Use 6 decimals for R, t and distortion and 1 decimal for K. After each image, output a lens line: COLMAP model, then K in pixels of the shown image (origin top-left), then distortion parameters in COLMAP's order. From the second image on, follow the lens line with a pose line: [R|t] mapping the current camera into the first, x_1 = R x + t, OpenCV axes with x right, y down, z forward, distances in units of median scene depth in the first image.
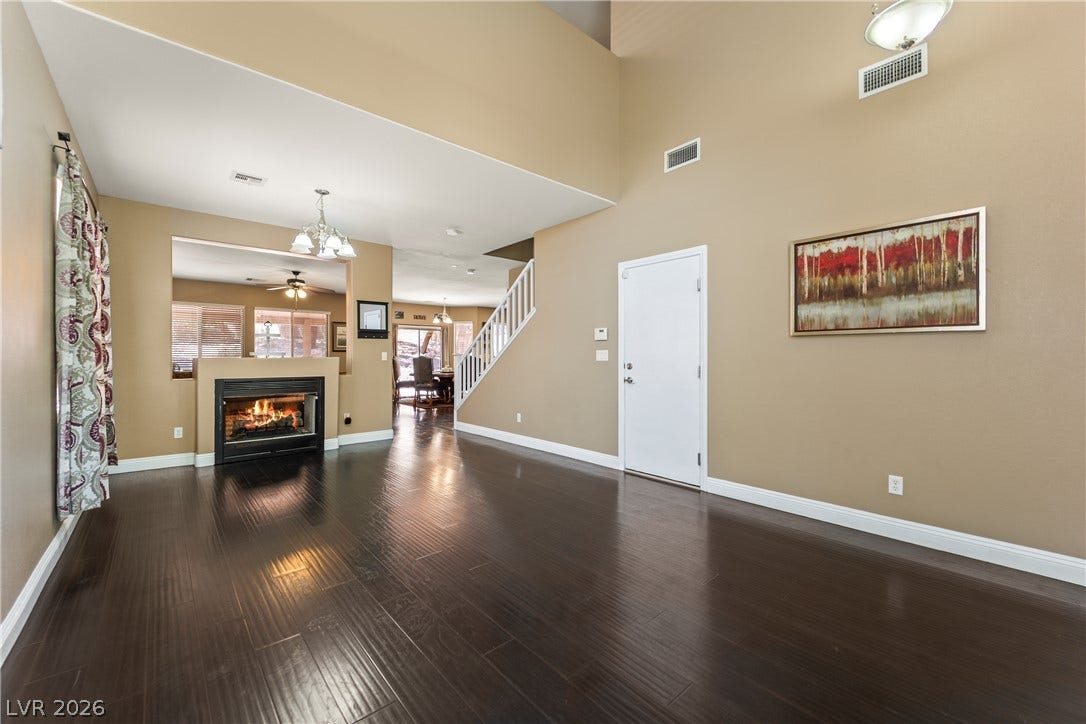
lens RADIAL K [[426.3, 0, 542.4], [0, 426.3, 360.5], [0, 0, 1]] dist [-0.005687, -0.000580]
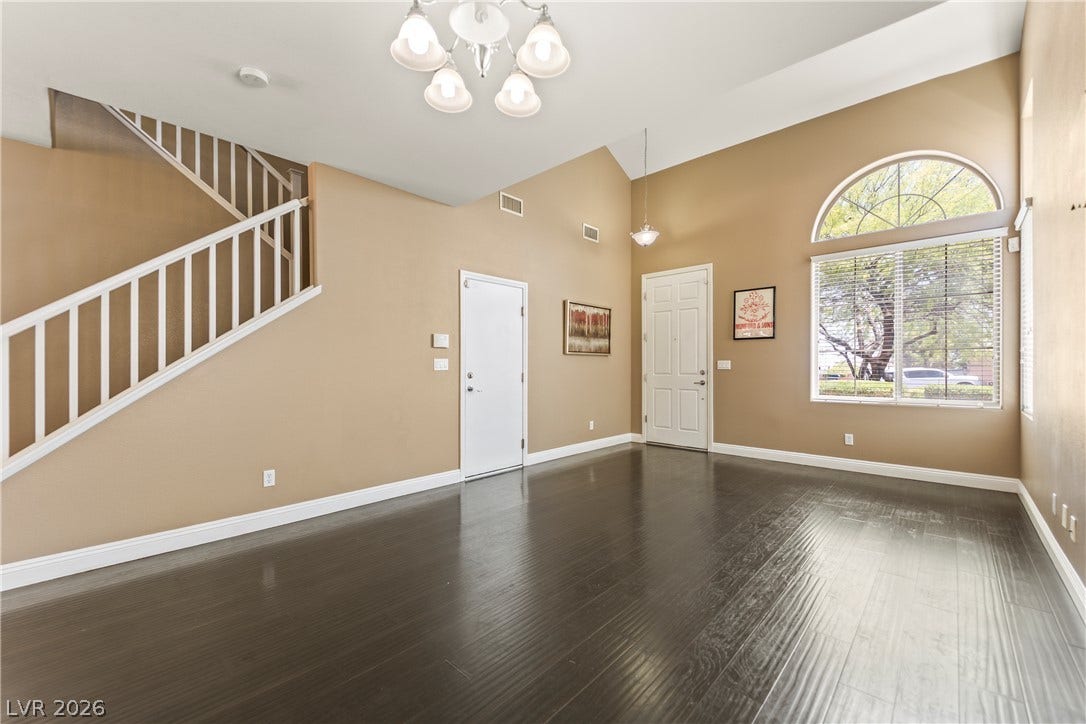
lens RADIAL K [[441.6, 0, 542.5], [0, 441.6, 362.9], [0, 0, 1]] dist [0.001685, 0.000220]
pose [[-0.117255, -0.000692, 0.993102, -1.016706], [-0.000040, 1.000000, 0.000692, -0.019666], [-0.993102, 0.000041, -0.117255, 1.121498]]
